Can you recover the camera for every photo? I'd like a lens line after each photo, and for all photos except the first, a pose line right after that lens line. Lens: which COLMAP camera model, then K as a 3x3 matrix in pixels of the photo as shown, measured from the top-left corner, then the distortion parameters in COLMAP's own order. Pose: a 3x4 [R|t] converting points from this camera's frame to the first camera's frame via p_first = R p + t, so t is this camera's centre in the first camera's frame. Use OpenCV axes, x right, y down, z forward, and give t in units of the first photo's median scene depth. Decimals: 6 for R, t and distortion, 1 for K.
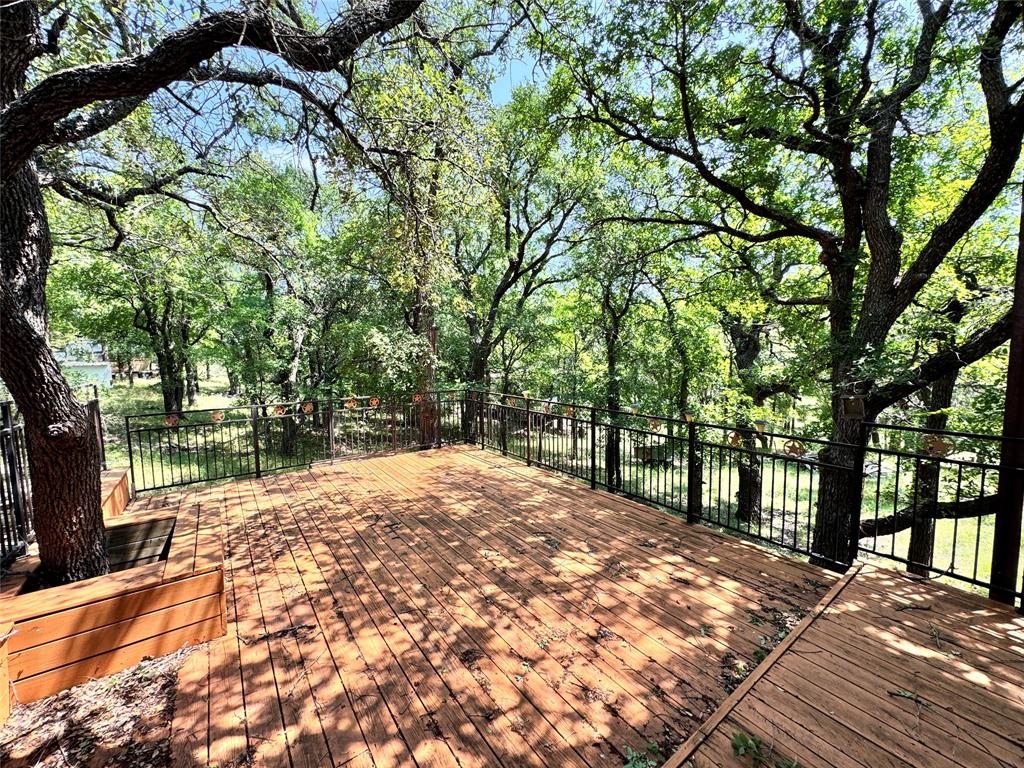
lens RADIAL K [[404.5, 0, 514.6], [0, 404.5, 386.2], [0, 0, 1]] dist [-0.002036, -0.000592]
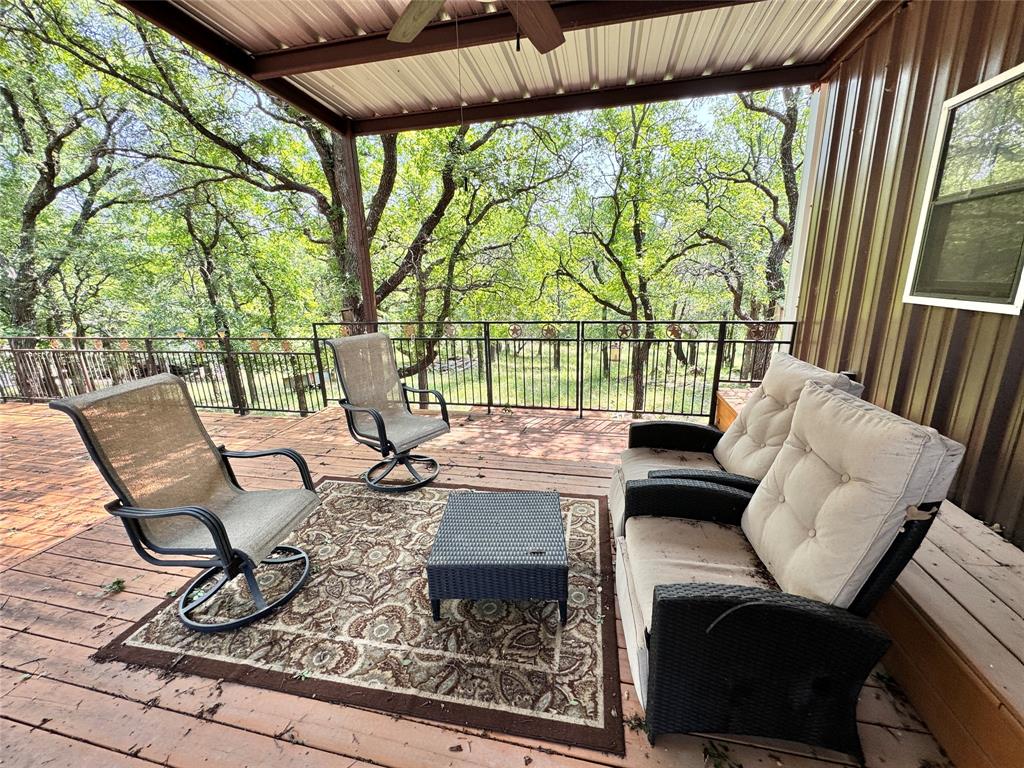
lens RADIAL K [[404.5, 0, 508.7], [0, 404.5, 377.6], [0, 0, 1]] dist [-0.002036, -0.000592]
pose [[0.750649, -0.175266, 0.637030, 0.104269], [0.081060, 0.981320, 0.174472, 0.022514], [-0.655709, -0.079329, 0.750834, -0.211108]]
